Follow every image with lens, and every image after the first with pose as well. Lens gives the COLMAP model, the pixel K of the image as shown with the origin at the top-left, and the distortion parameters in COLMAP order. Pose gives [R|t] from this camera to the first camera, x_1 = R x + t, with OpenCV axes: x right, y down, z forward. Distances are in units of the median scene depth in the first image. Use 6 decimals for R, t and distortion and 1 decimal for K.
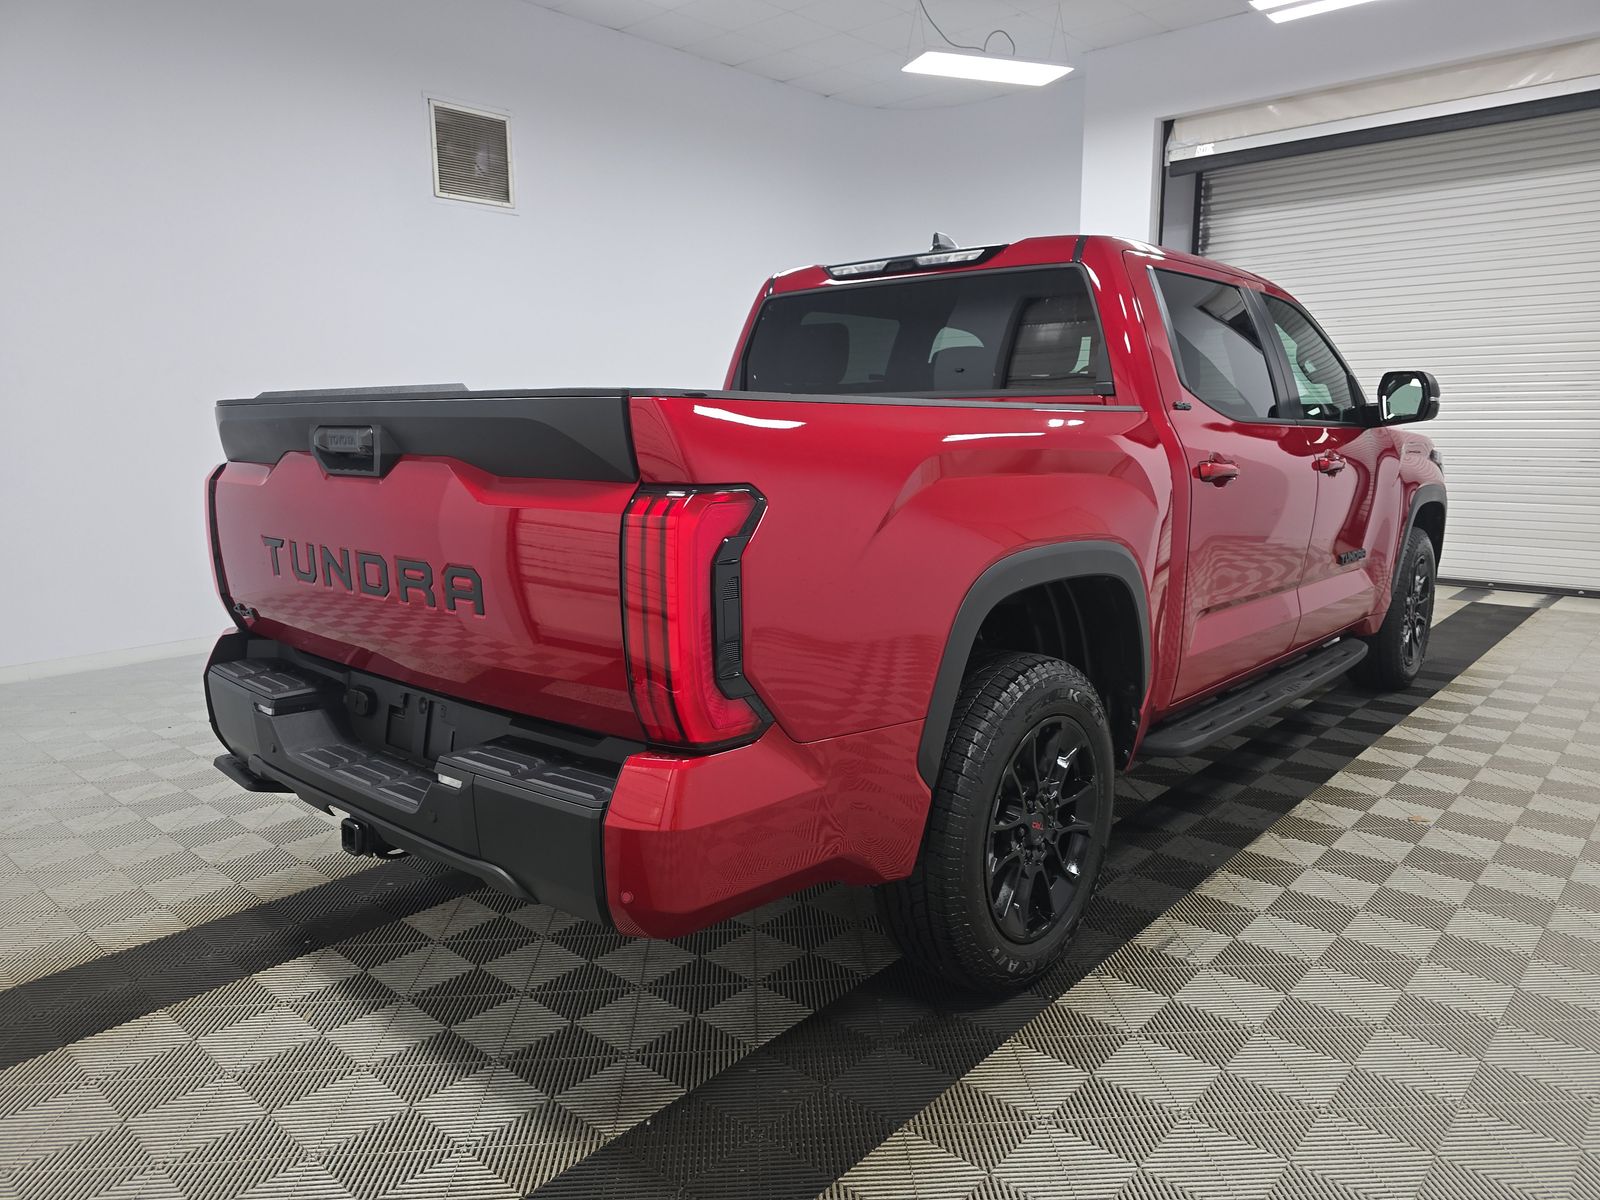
lens RADIAL K [[1094.2, 0, 800.0], [0, 1094.2, 600.0], [0, 0, 1]] dist [0.041649, -0.030140]
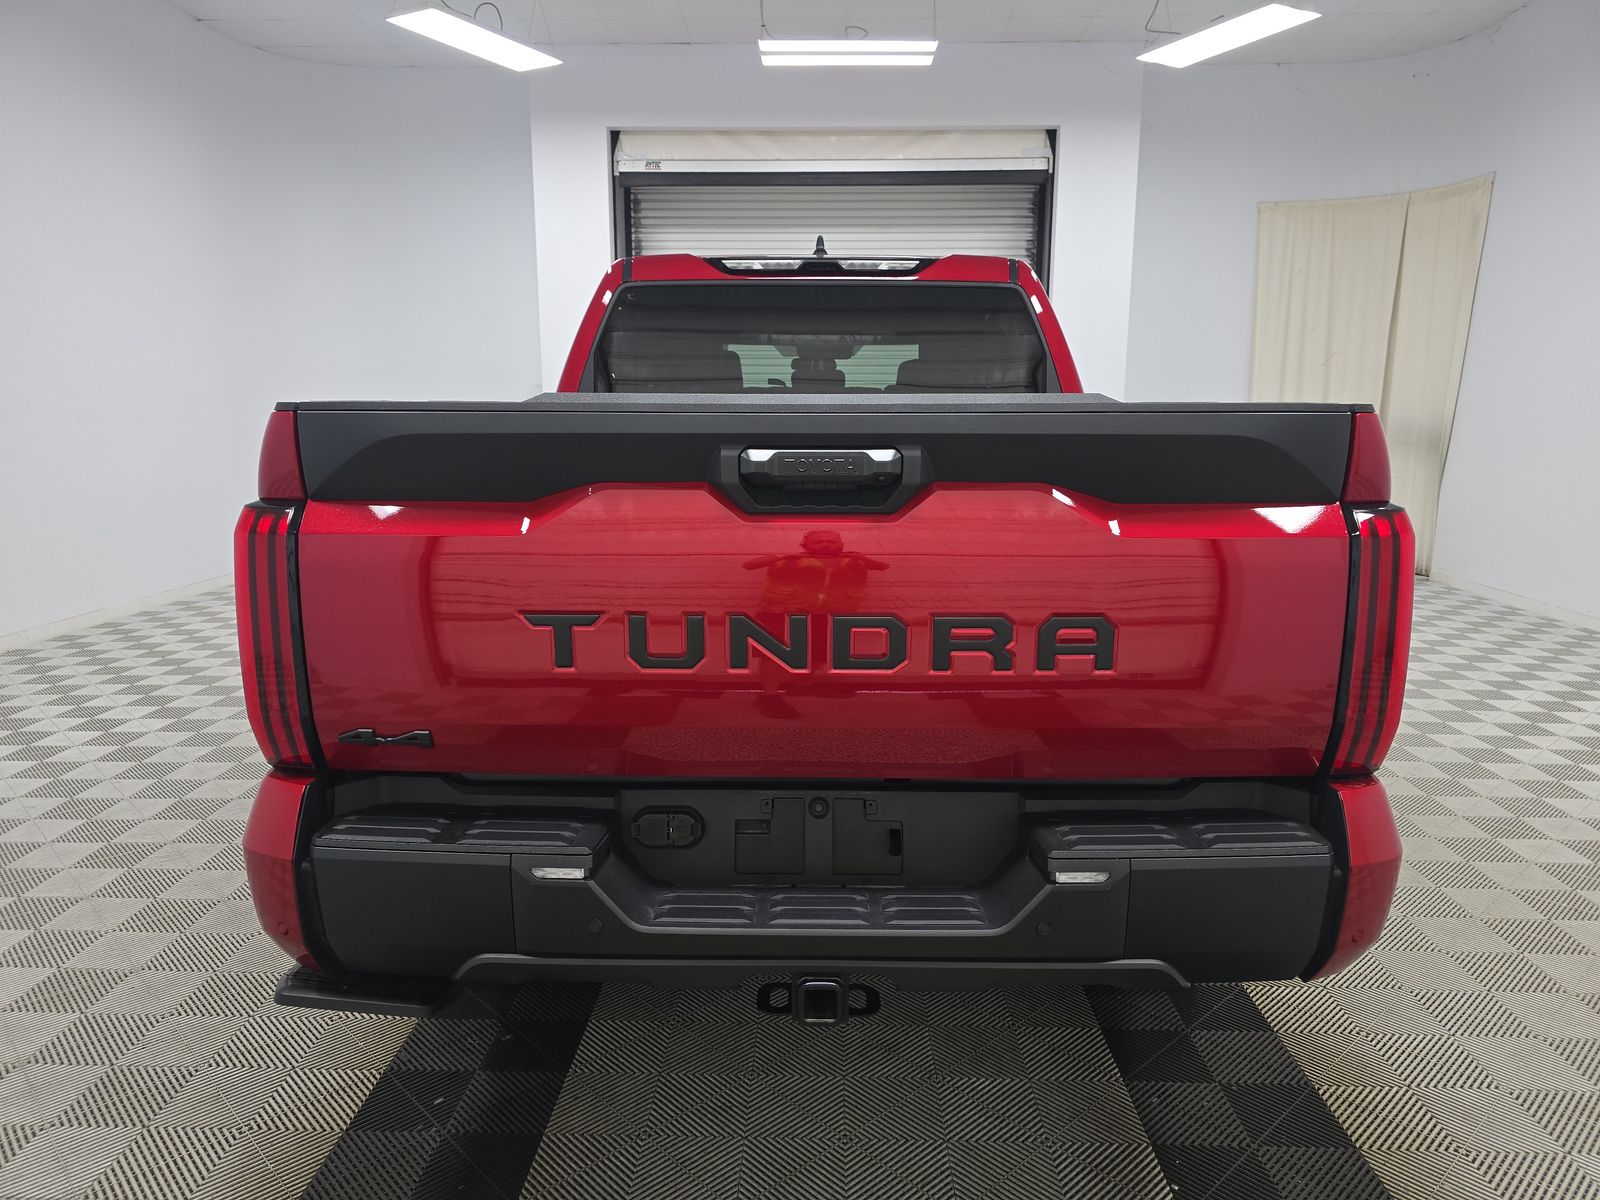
lens RADIAL K [[1094.2, 0, 800.0], [0, 1094.2, 600.0], [0, 0, 1]] dist [0.041649, -0.030140]
pose [[0.760061, -0.101717, 0.641841, -0.297456], [0.100947, 0.994165, 0.038012, -0.028127], [-0.641963, 0.035900, 0.765895, 0.151332]]
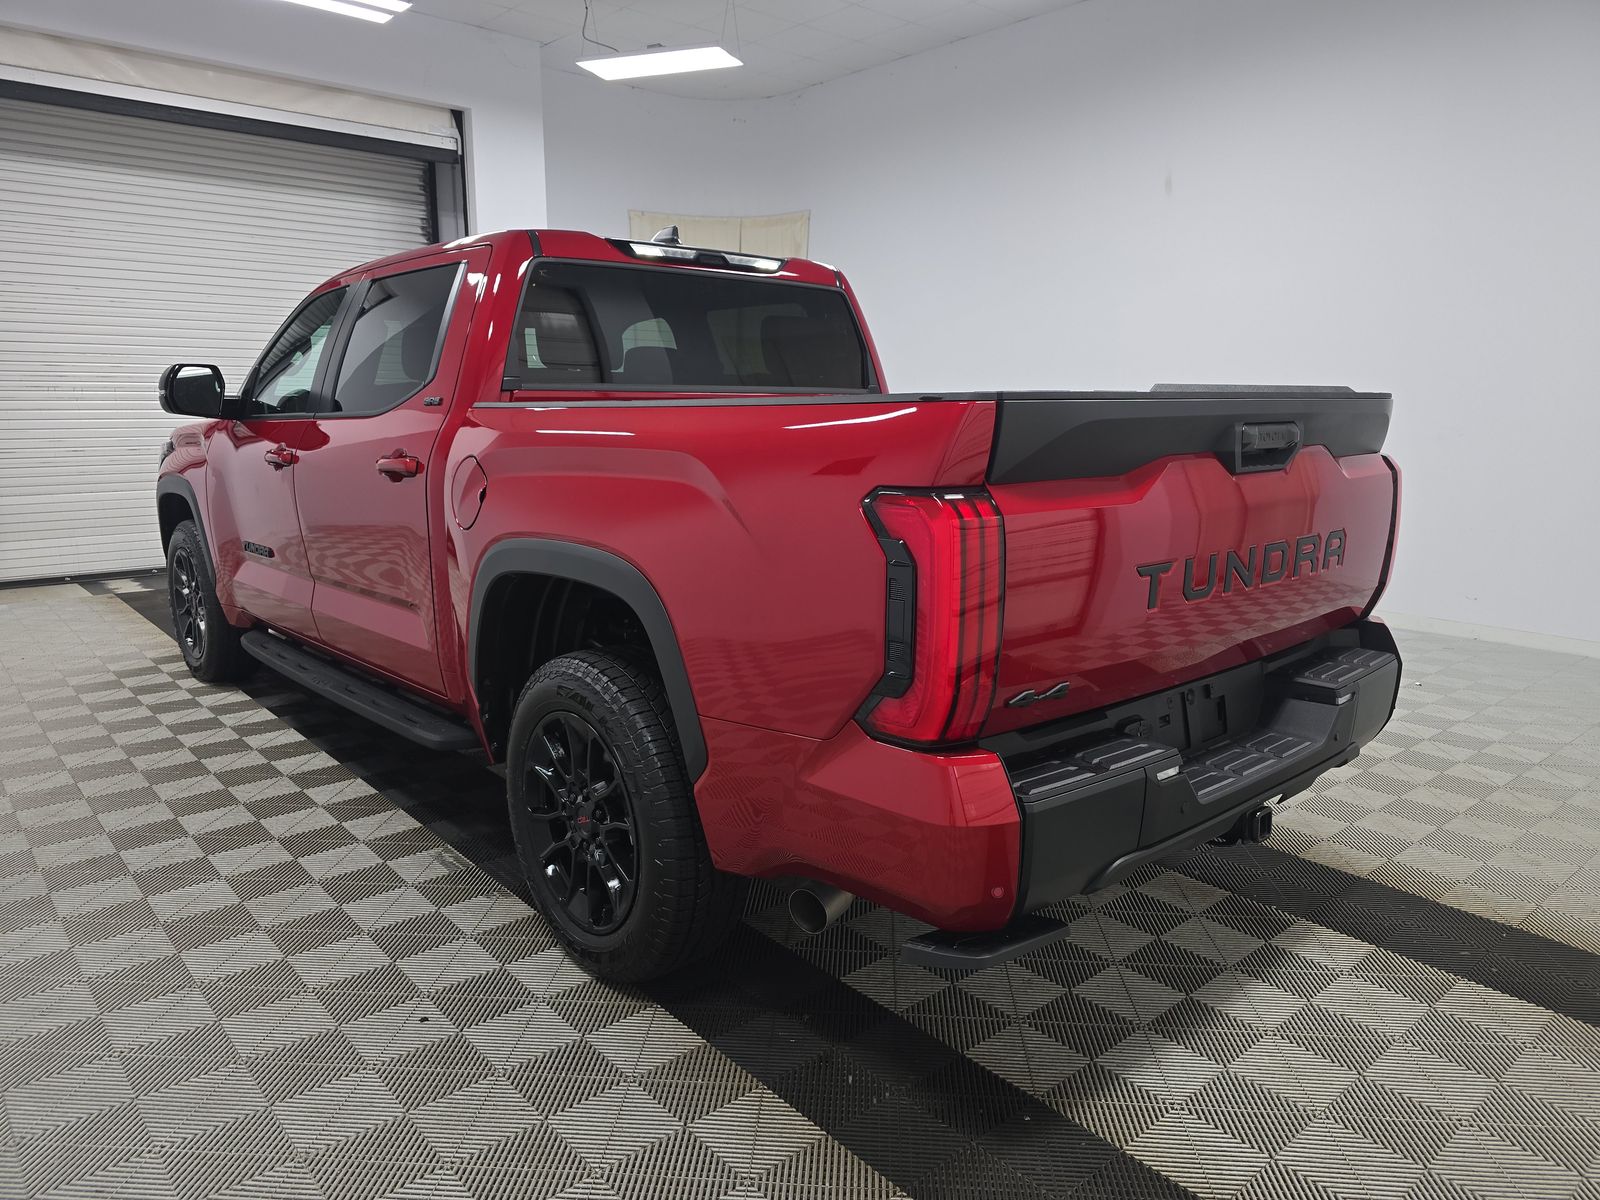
lens RADIAL K [[1094.2, 0, 800.0], [0, 1094.2, 600.0], [0, 0, 1]] dist [0.041649, -0.030140]
pose [[0.118372, -0.173438, 0.977705, -0.491580], [0.160859, 0.974971, 0.153478, -0.074254], [-0.979853, 0.139105, 0.143308, 0.430917]]
